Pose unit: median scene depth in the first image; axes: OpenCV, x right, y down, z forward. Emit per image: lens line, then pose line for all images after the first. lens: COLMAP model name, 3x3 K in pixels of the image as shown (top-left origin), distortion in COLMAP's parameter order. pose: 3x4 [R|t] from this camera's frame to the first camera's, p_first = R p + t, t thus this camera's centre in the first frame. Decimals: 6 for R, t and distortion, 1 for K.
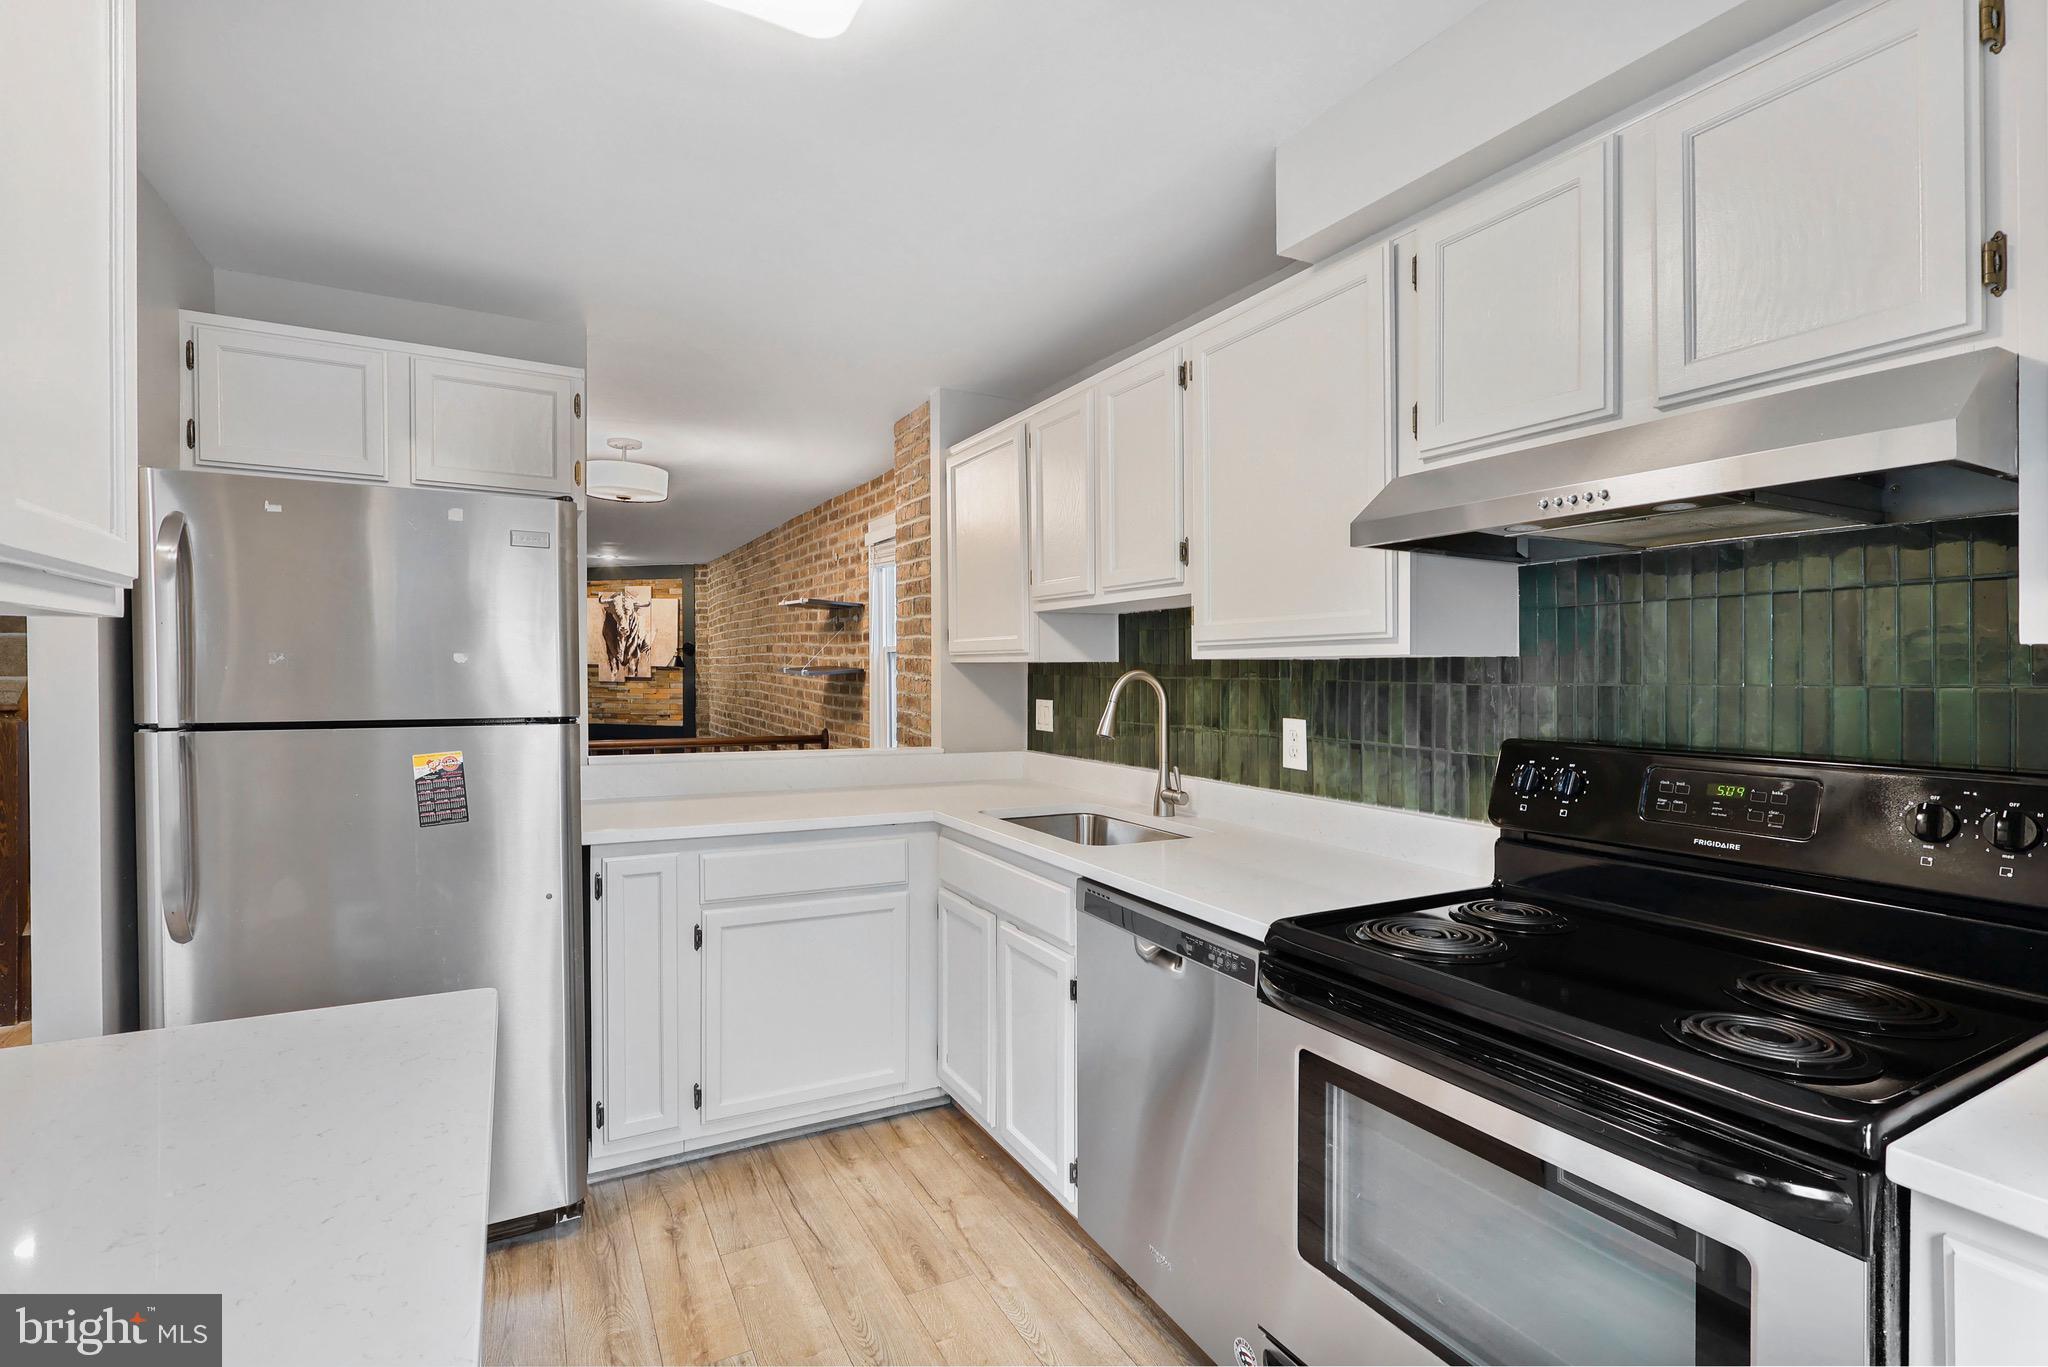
lens RADIAL K [[969.3, 0, 1030.4], [0, 969.3, 707.8], [0, 0, 1]] dist [-0.000396, -0.000037]
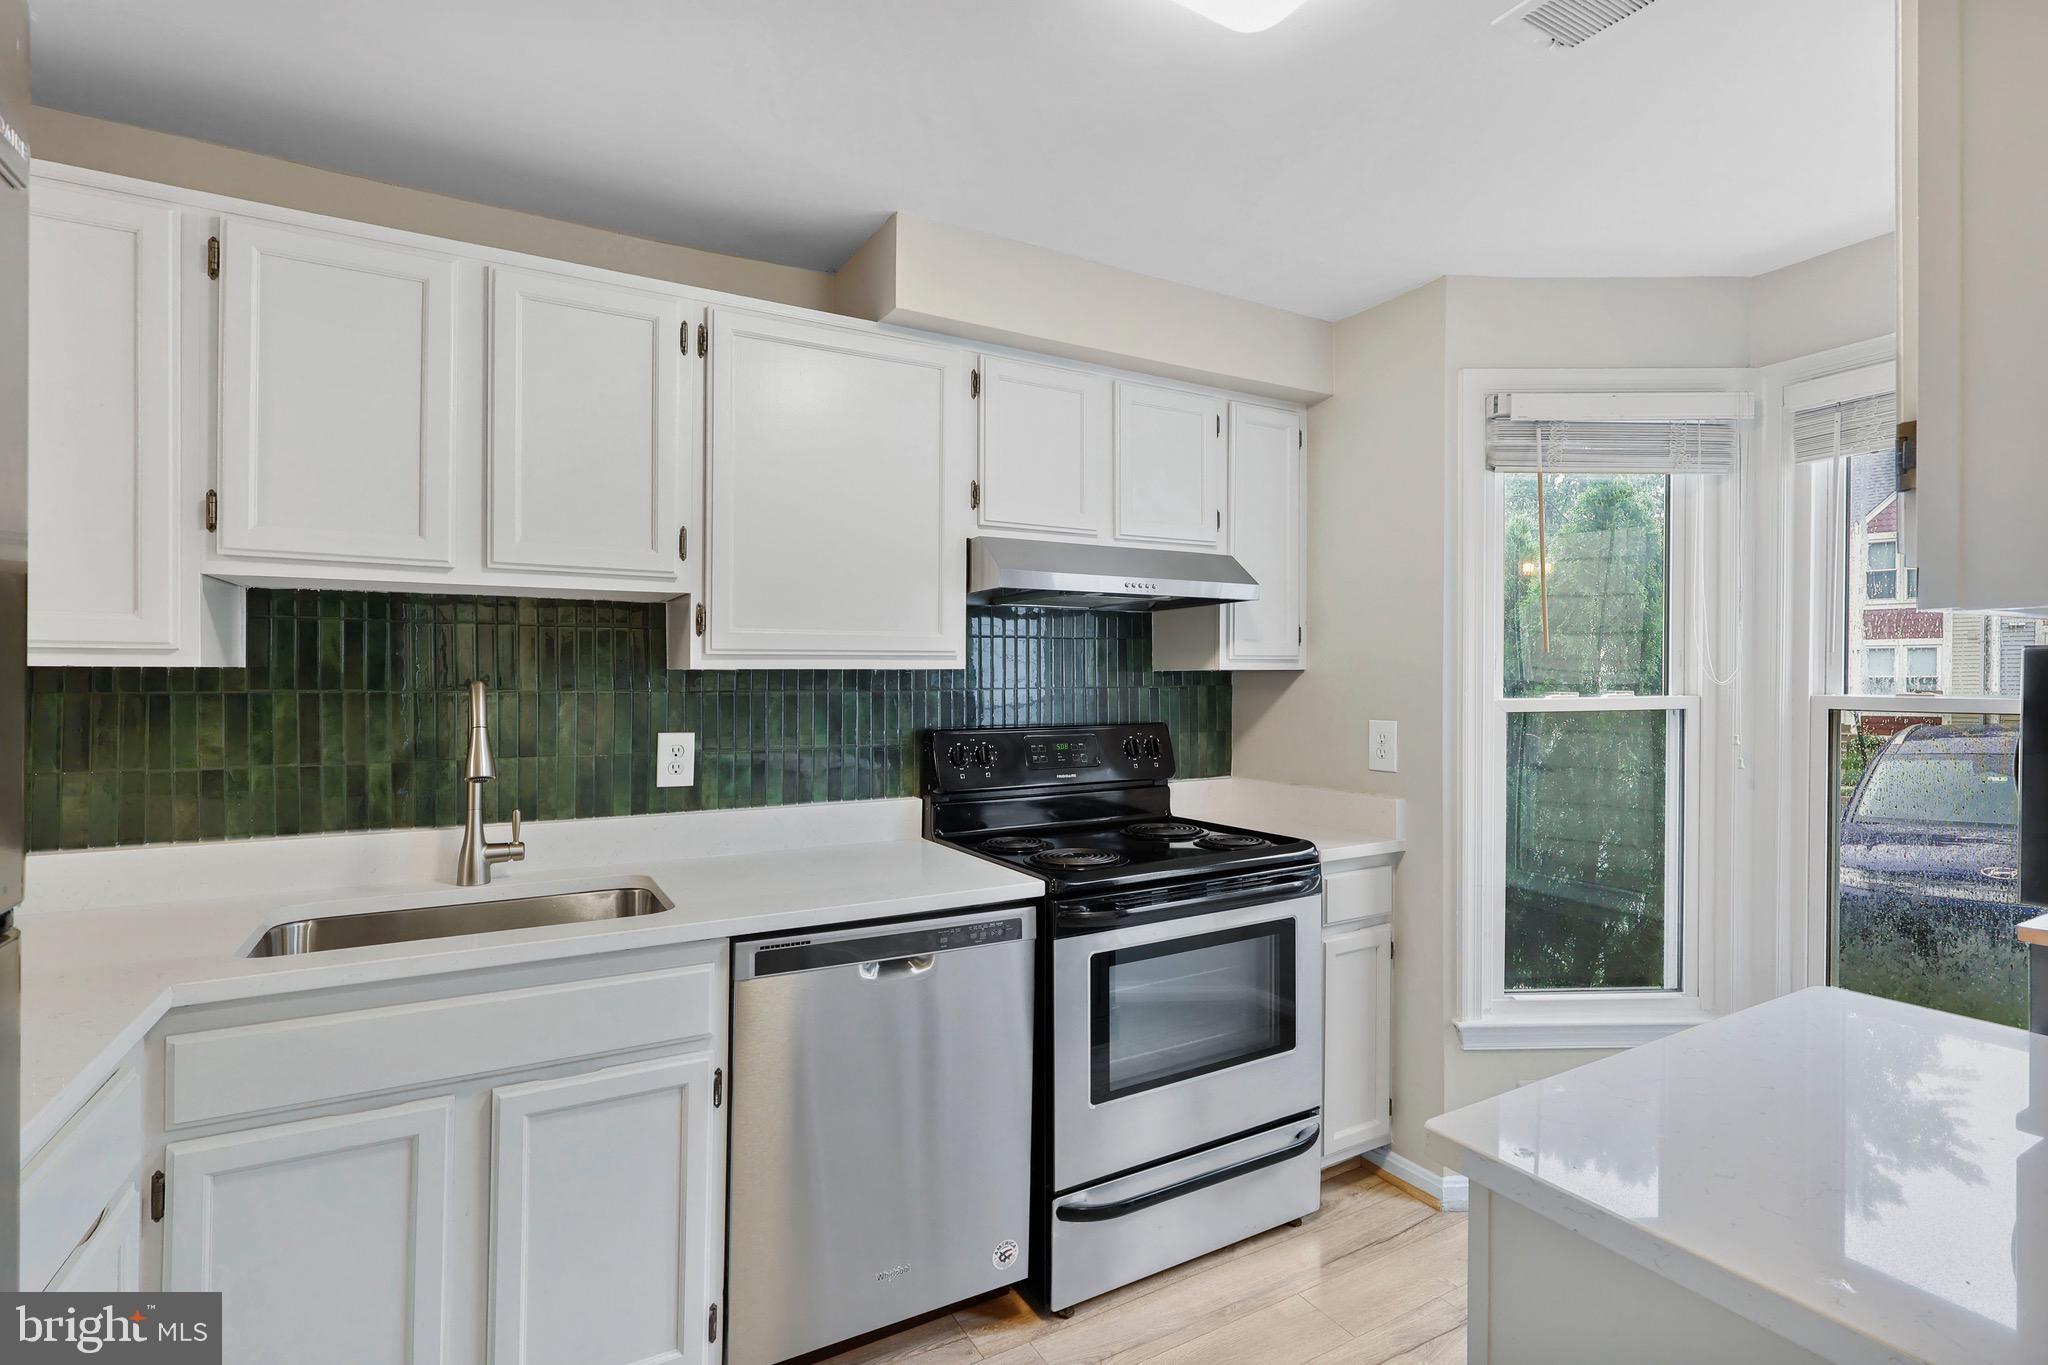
lens RADIAL K [[952.0, 0, 1024.0], [0, 952.0, 682.5], [0, 0, 1]] dist [-0.001541, -0.000088]
pose [[-0.017798, -0.002550, 0.999838, -0.170123], [0.041812, 0.999120, 0.003292, -0.006693], [-0.998967, 0.041864, -0.017676, 0.177482]]
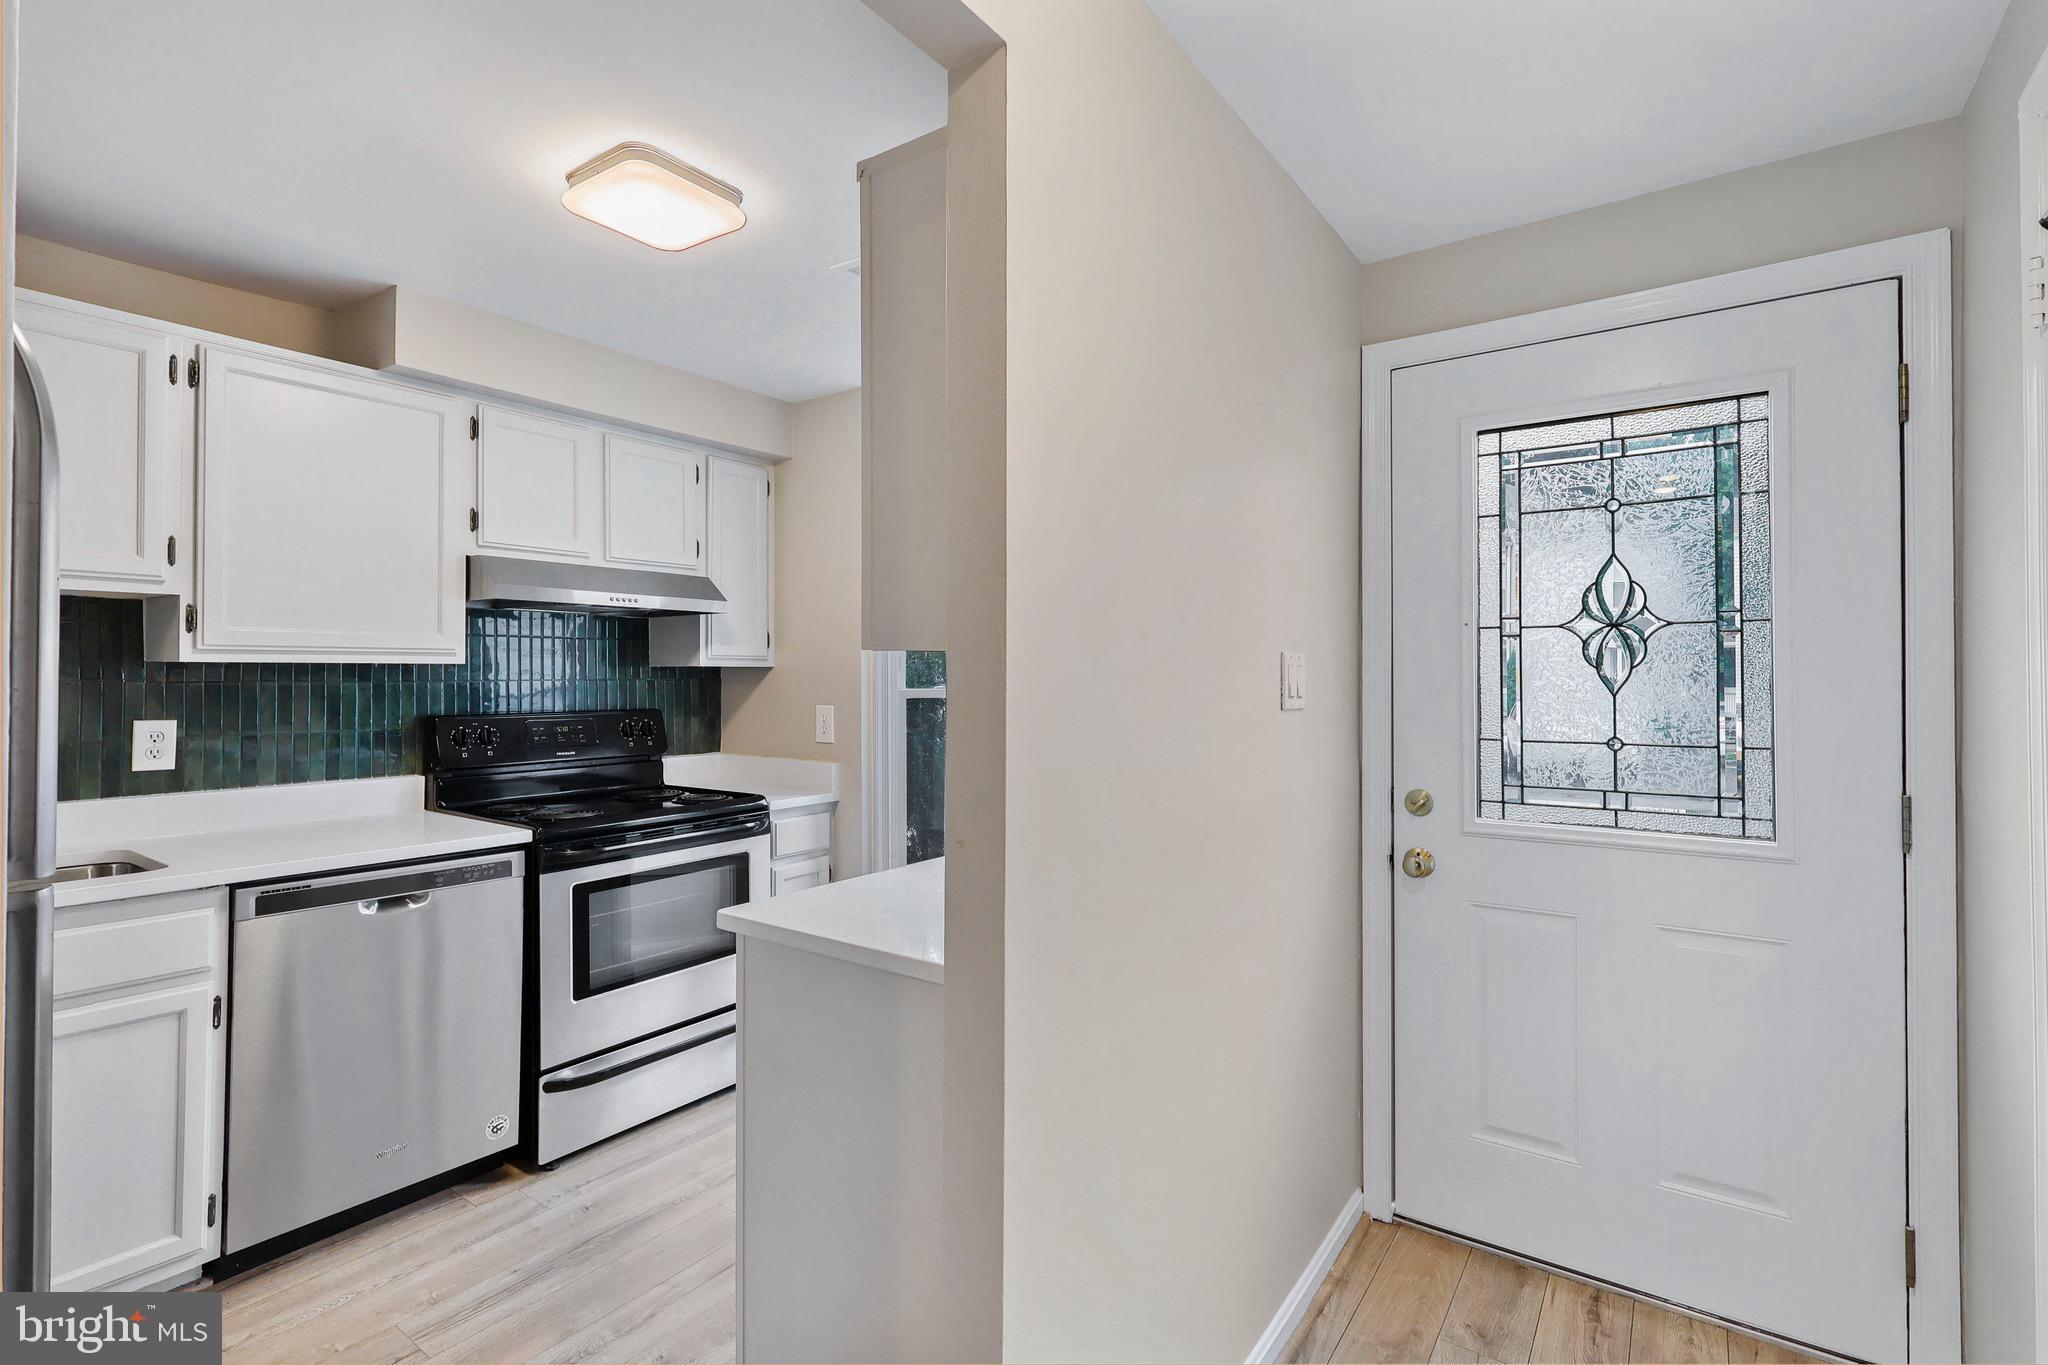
lens RADIAL K [[952.0, 0, 1024.0], [0, 952.0, 682.5], [0, 0, 1]] dist [-0.001541, -0.000088]
pose [[-0.440571, -0.008648, 0.897676, -0.264223], [0.032449, 0.999147, 0.025551, -0.006165], [-0.897131, 0.040385, -0.439914, 0.162817]]
